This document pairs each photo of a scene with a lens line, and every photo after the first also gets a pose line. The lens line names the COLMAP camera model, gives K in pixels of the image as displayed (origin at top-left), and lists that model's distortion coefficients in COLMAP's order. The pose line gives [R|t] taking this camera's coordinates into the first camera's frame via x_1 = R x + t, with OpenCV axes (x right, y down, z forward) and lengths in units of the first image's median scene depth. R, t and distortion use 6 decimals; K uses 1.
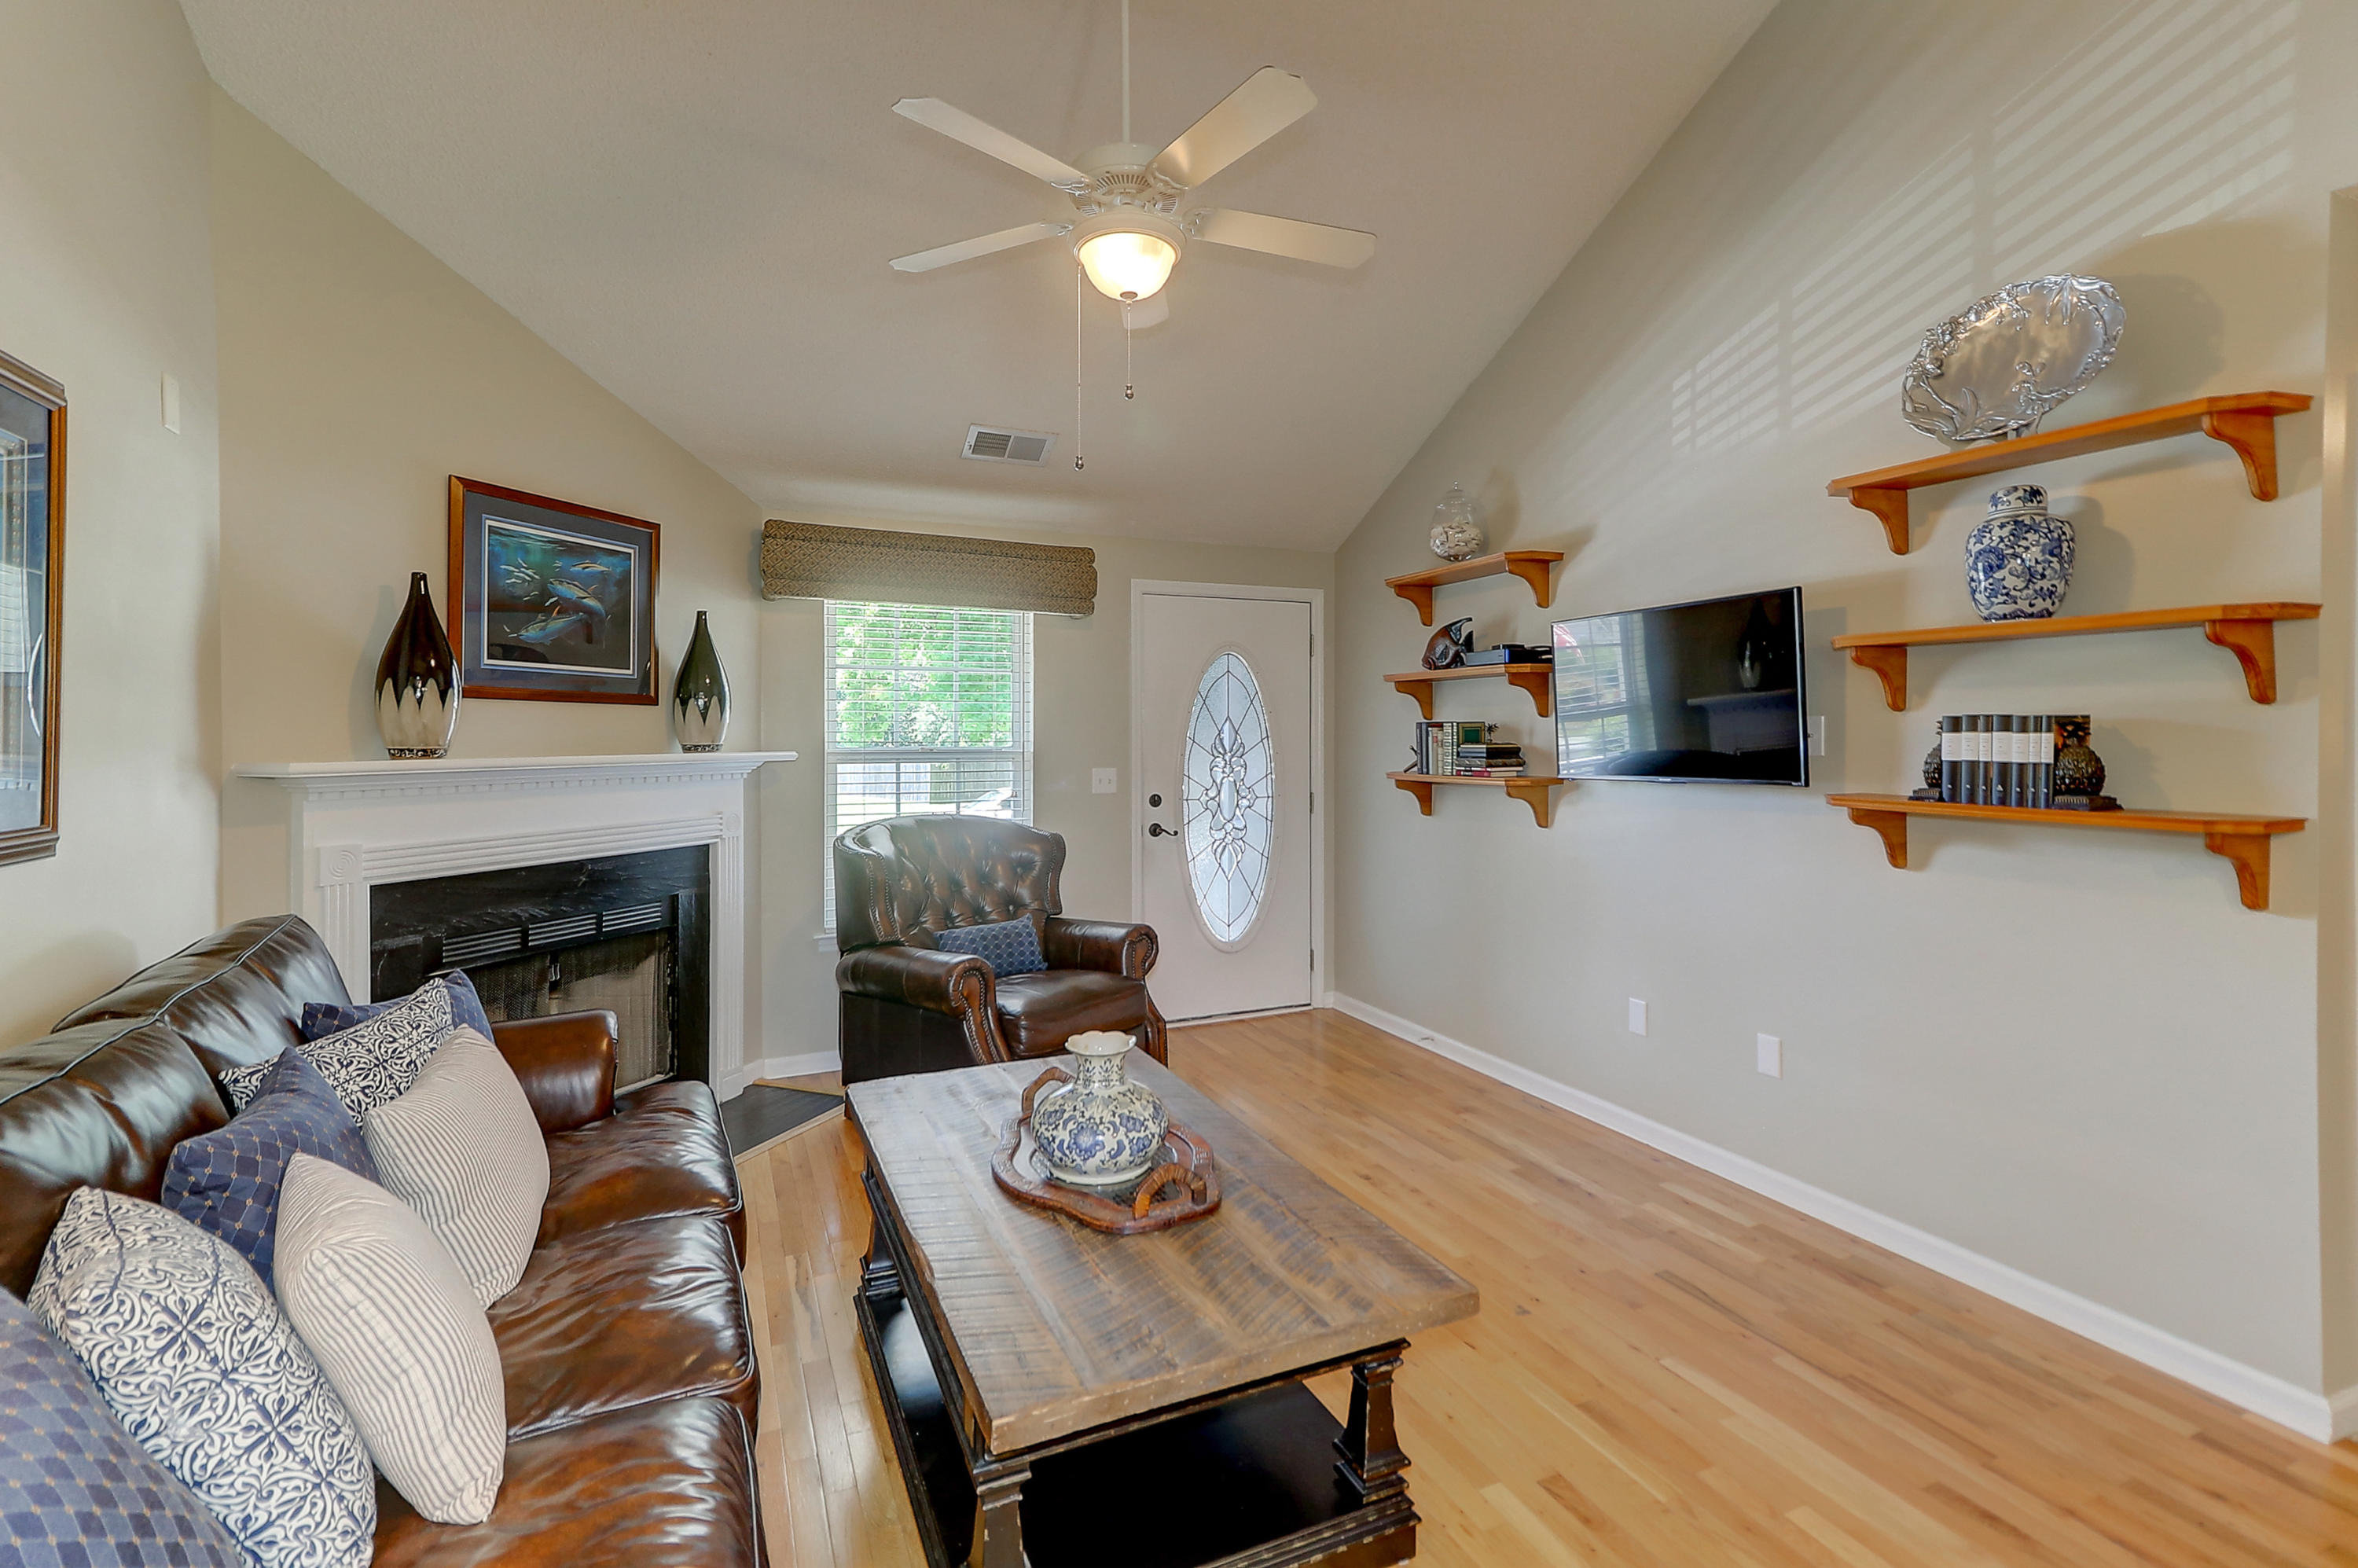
lens RADIAL K [[1081.1, 0, 1228.2], [0, 1081.1, 727.8], [0, 0, 1]] dist [0.027729, -0.000759]
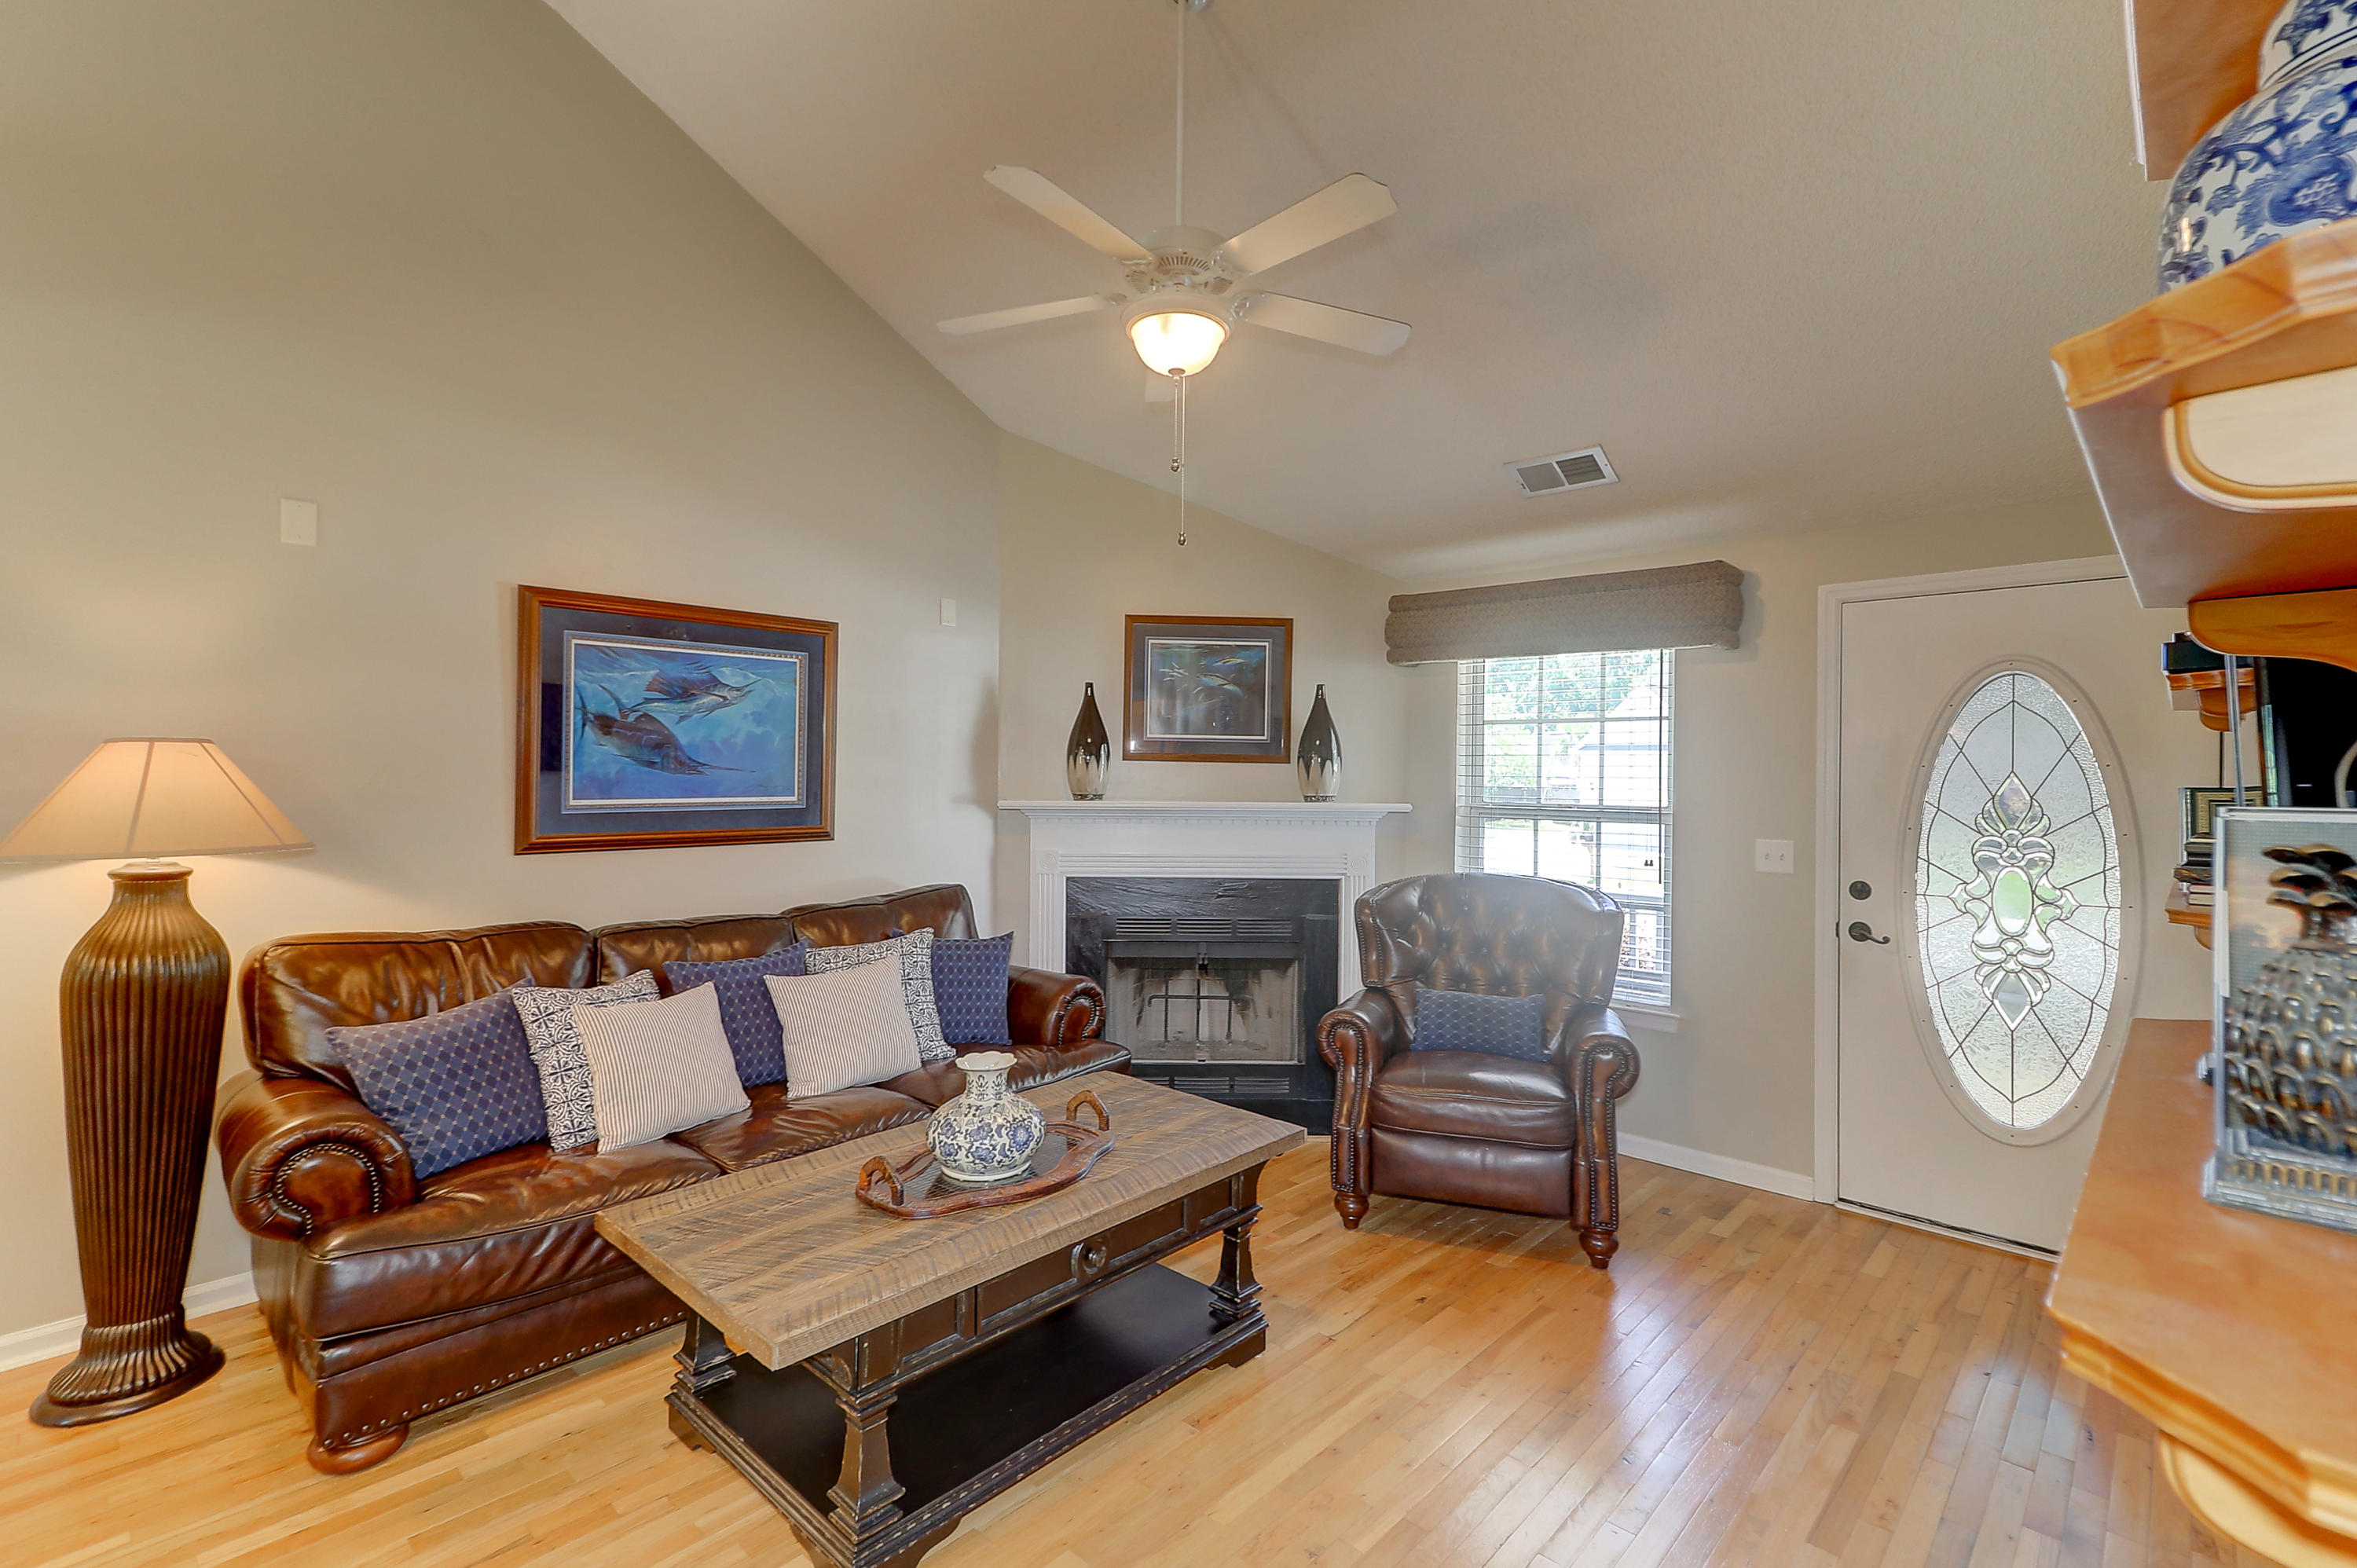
lens RADIAL K [[1080.6, 0, 1178.1], [0, 1080.6, 765.1], [0, 0, 1]] dist [0.027729, -0.000759]
pose [[0.368136, 0.002316, -0.929769, 0.582811], [-0.003880, 0.999992, 0.000954, -0.019111], [0.929764, 0.003256, 0.368142, 0.421420]]
